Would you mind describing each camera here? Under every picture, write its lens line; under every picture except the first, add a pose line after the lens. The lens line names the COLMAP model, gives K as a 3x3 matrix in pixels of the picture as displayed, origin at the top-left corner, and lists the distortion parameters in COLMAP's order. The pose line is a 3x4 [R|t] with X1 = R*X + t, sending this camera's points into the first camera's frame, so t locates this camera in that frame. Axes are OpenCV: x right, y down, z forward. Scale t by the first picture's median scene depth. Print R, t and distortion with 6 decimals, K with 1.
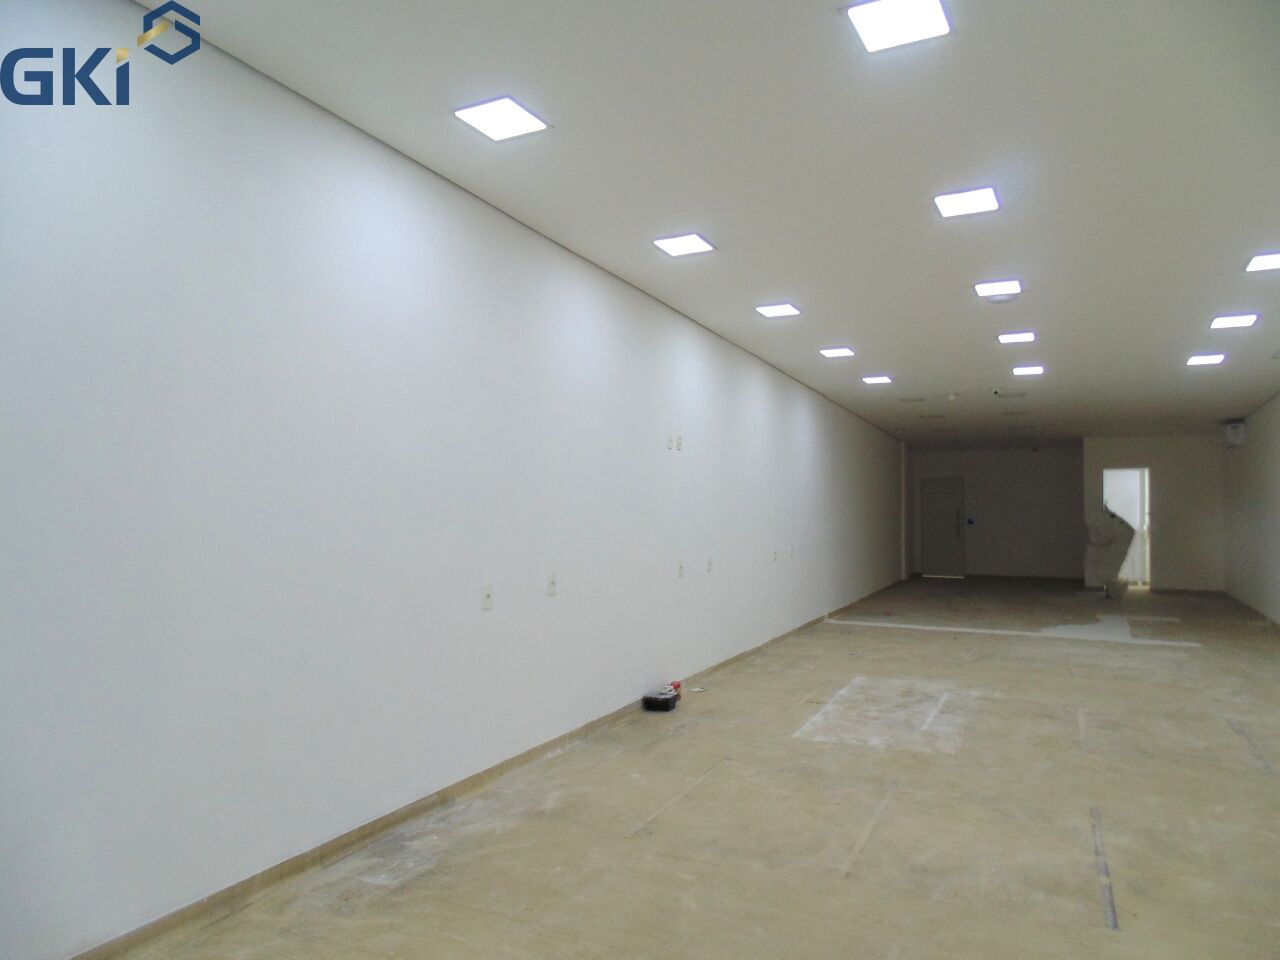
lens RADIAL K [[861.7, 0, 635.8], [0, 861.7, 484.7], [0, 0, 1]] dist [-0.017529, 0.004236]
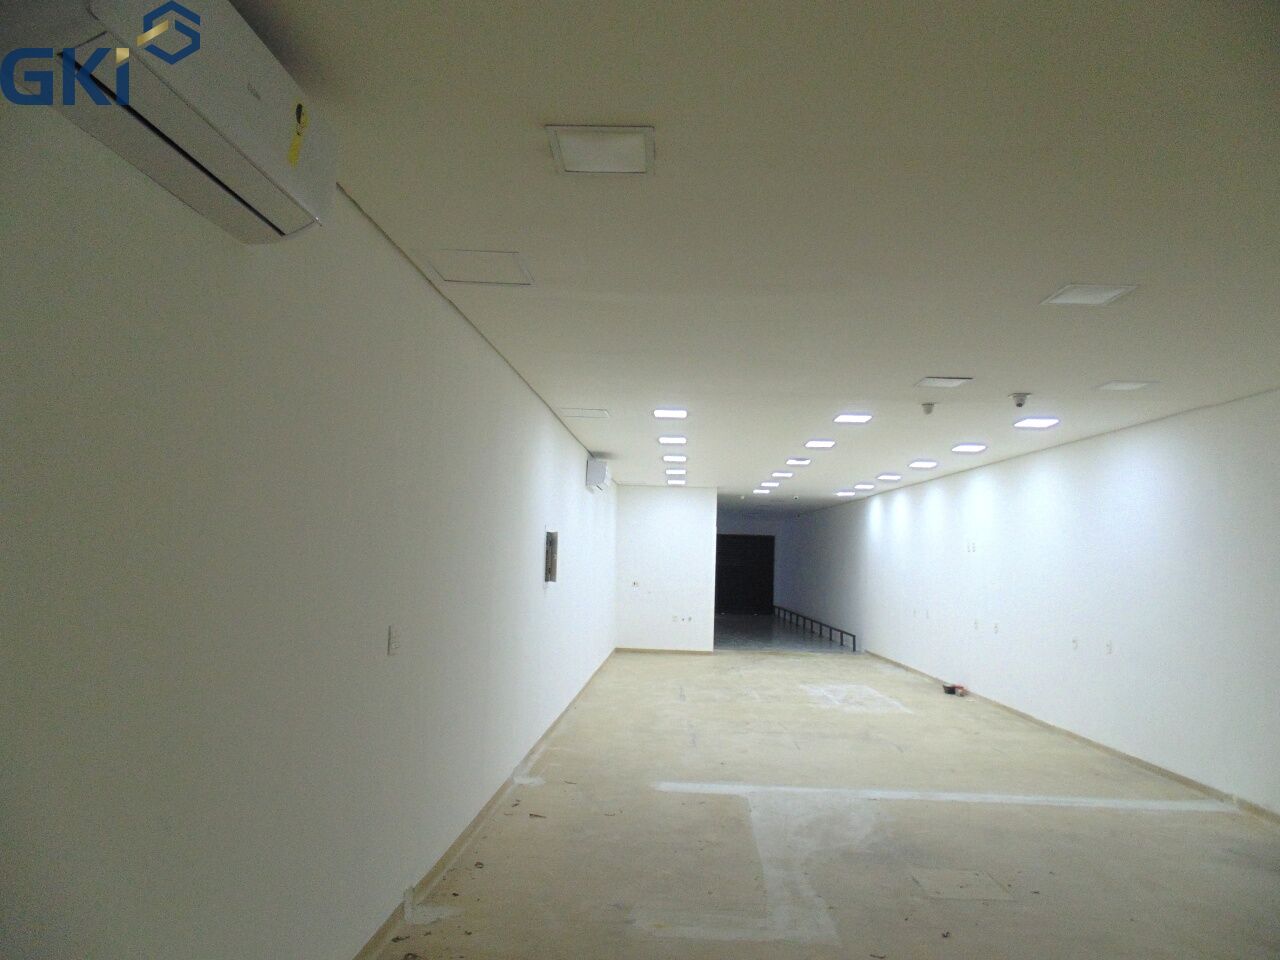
lens RADIAL K [[861.7, 0, 646.8], [0, 861.7, 478.0], [0, 0, 1]] dist [-0.017529, 0.004236]
pose [[-0.903012, -0.078474, -0.422387, 2.116640], [-0.026233, 0.991413, -0.128109, 0.077391], [0.428813, -0.104603, -0.897317, 3.556513]]
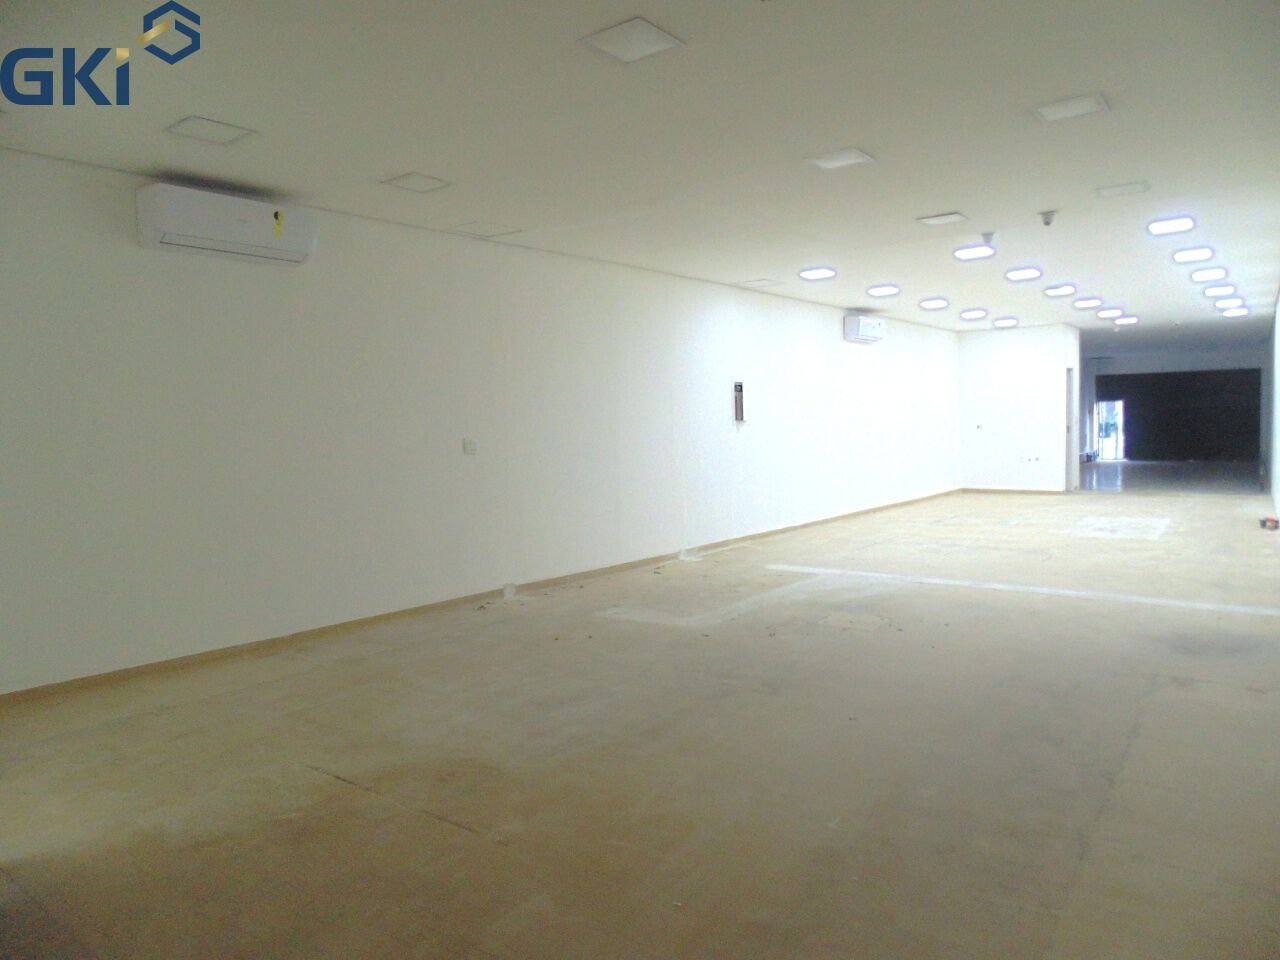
lens RADIAL K [[861.7, 0, 641.5], [0, 861.7, 477.5], [0, 0, 1]] dist [-0.017529, 0.004236]
pose [[-0.984388, 0.003830, 0.175973, 1.373684], [0.009404, 0.999480, 0.030852, 0.145845], [-0.175763, 0.032025, -0.983911, 4.164650]]
